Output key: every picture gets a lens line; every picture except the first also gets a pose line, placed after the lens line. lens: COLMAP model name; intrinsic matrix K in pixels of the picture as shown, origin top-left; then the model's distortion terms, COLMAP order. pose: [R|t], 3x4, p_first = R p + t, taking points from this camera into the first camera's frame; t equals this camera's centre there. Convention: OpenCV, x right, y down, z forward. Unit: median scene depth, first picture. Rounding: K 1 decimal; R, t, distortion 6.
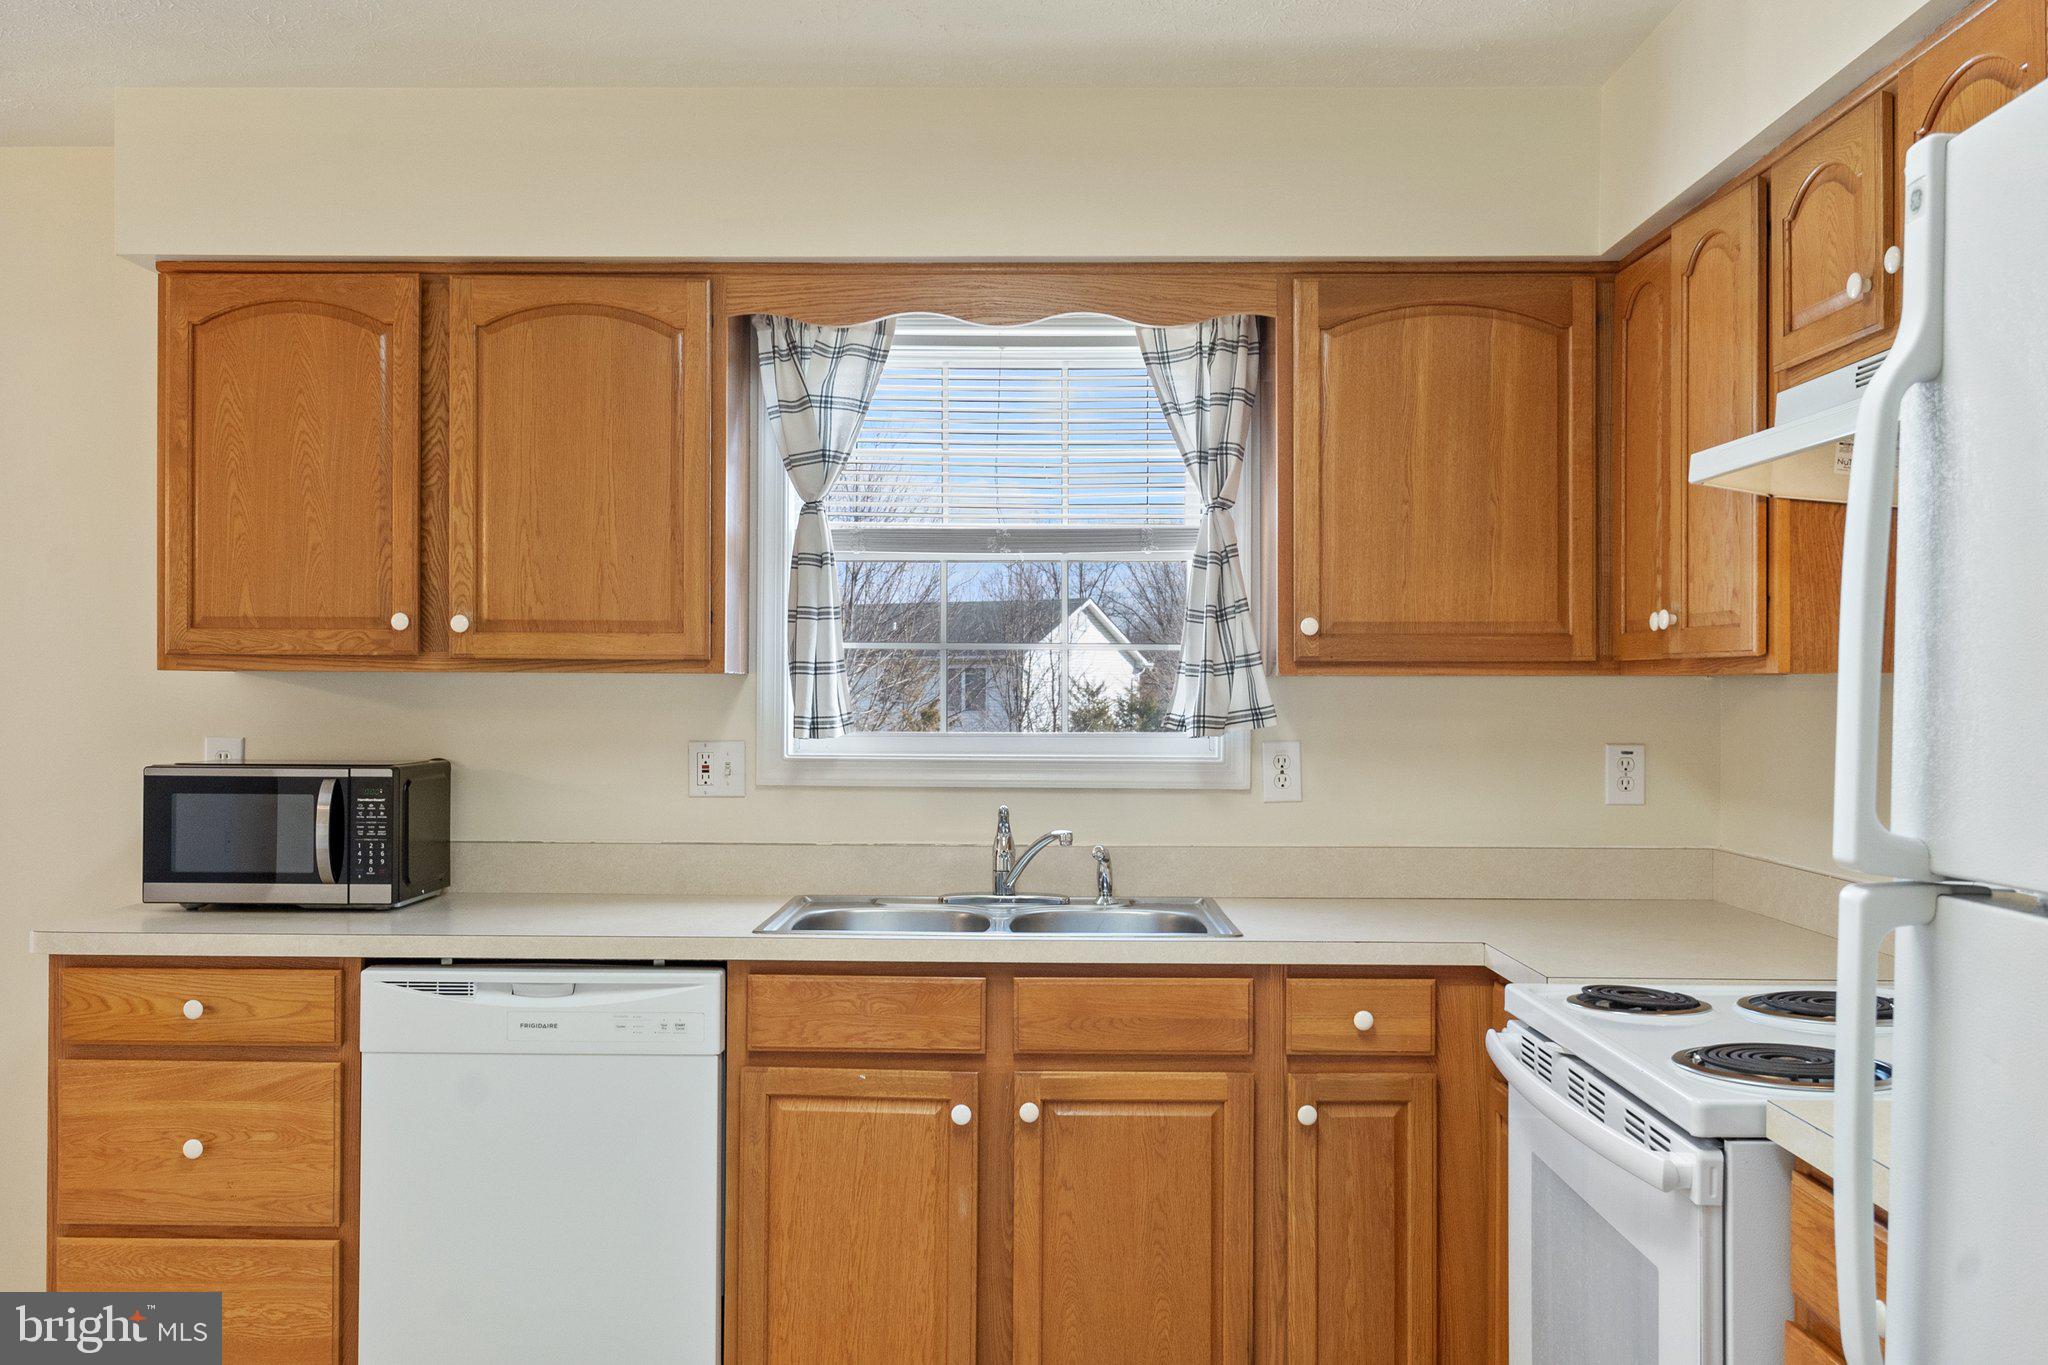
lens RADIAL K [[1726.4, 0, 1023.1], [0, 1726.4, 703.5], [0, 0, 1]] dist [-0.003584, 0.004295]
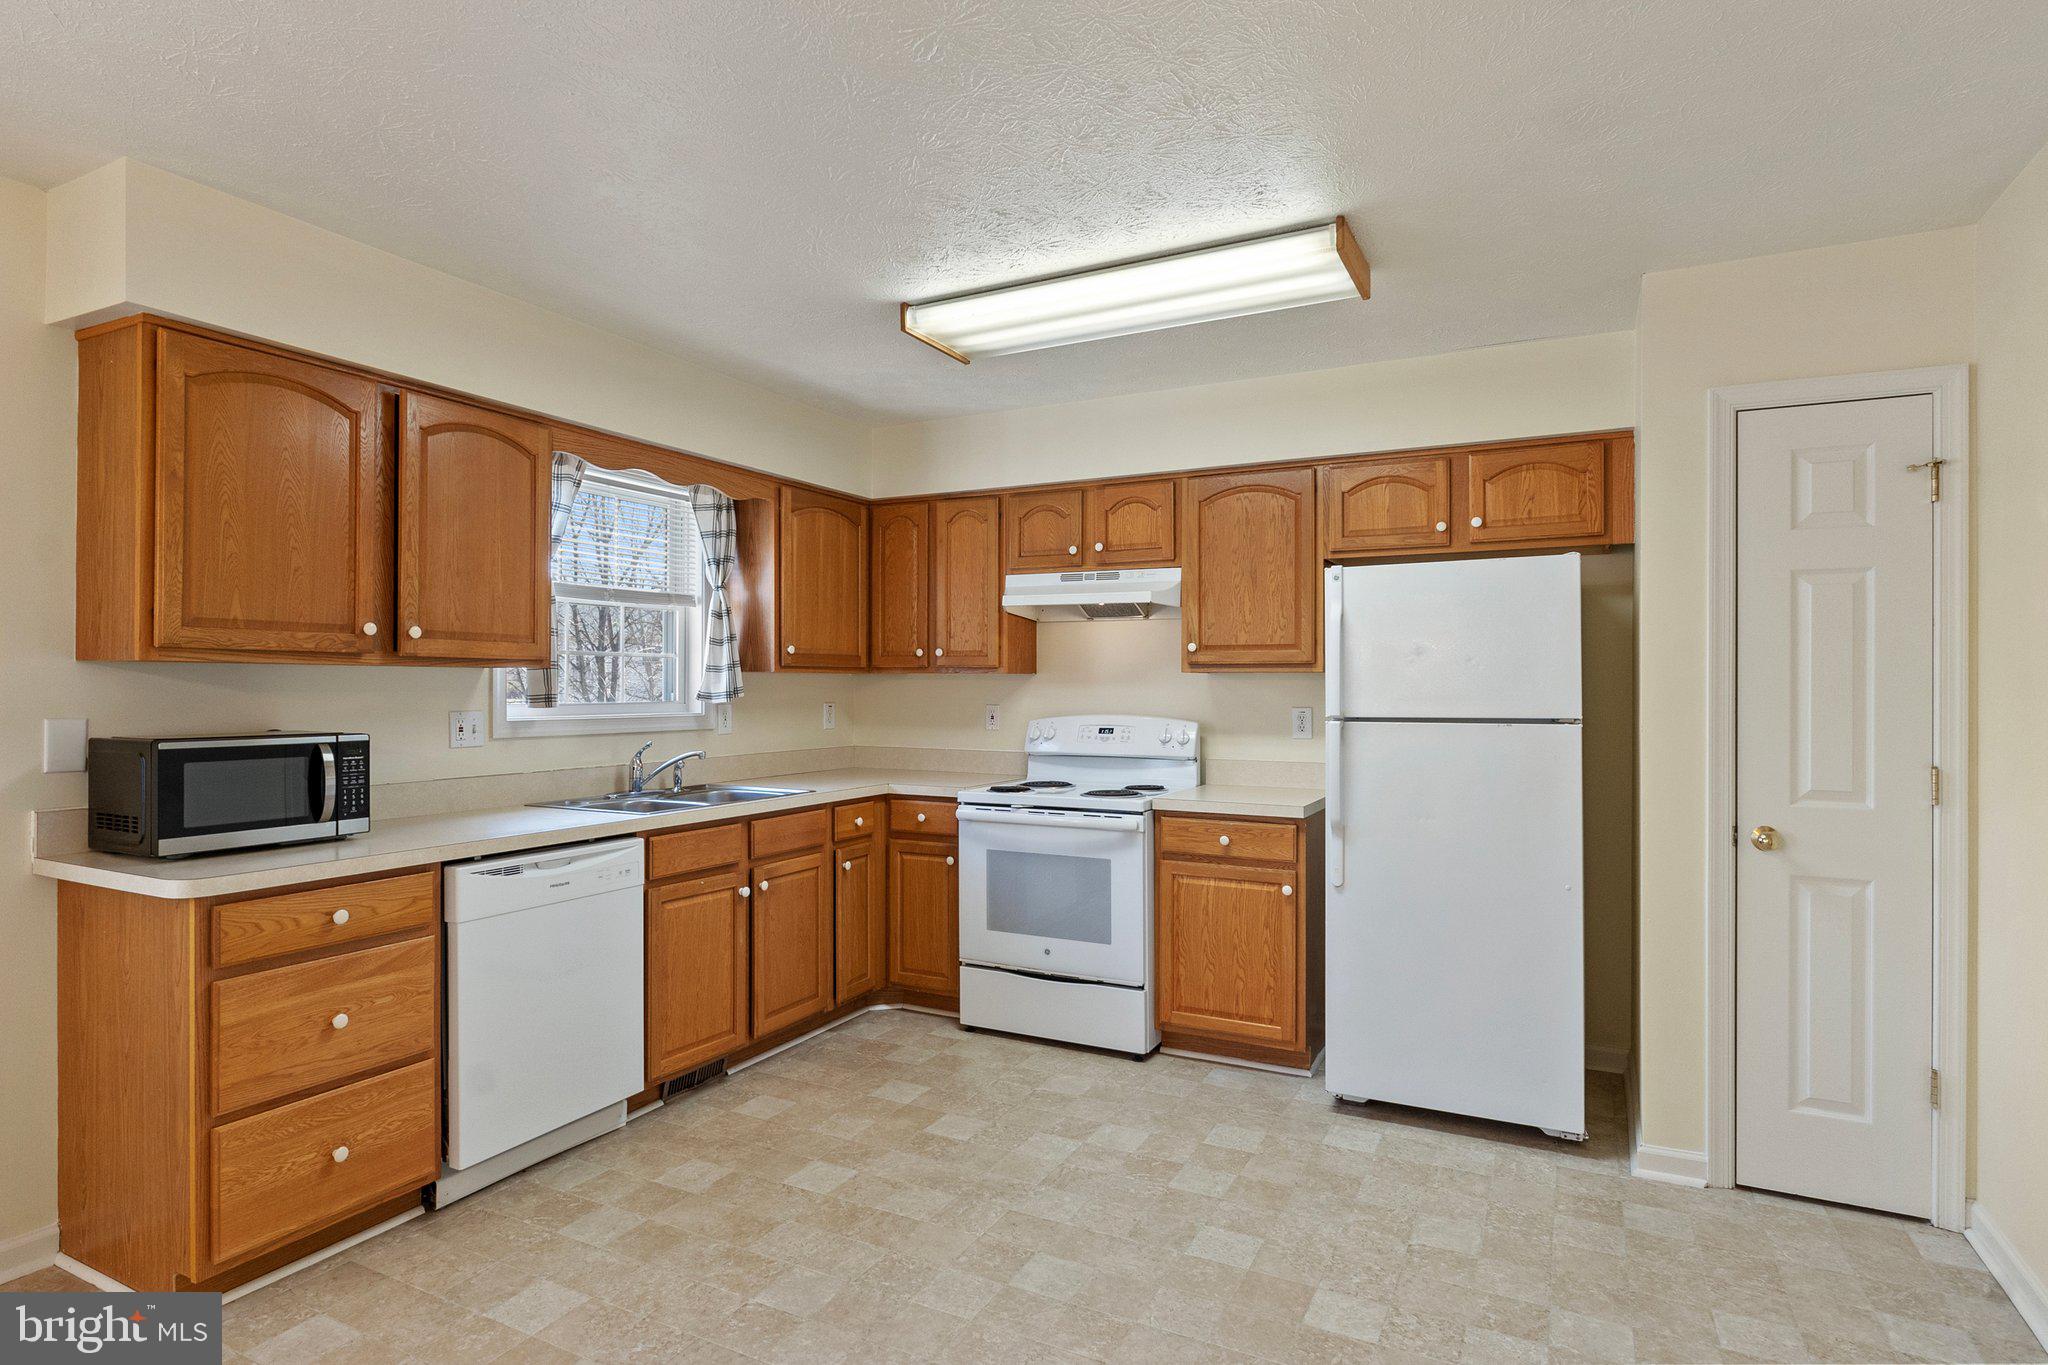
lens RADIAL K [[1066.4, 0, 1024.0], [0, 1066.4, 682.5], [0, 0, 1]] dist [0.000305, -0.000207]
pose [[0.450876, -0.000847, 0.892586, -0.893838], [0.001976, 0.999998, -0.000049, -0.003025], [-0.892584, 0.001786, 0.450877, 0.140358]]
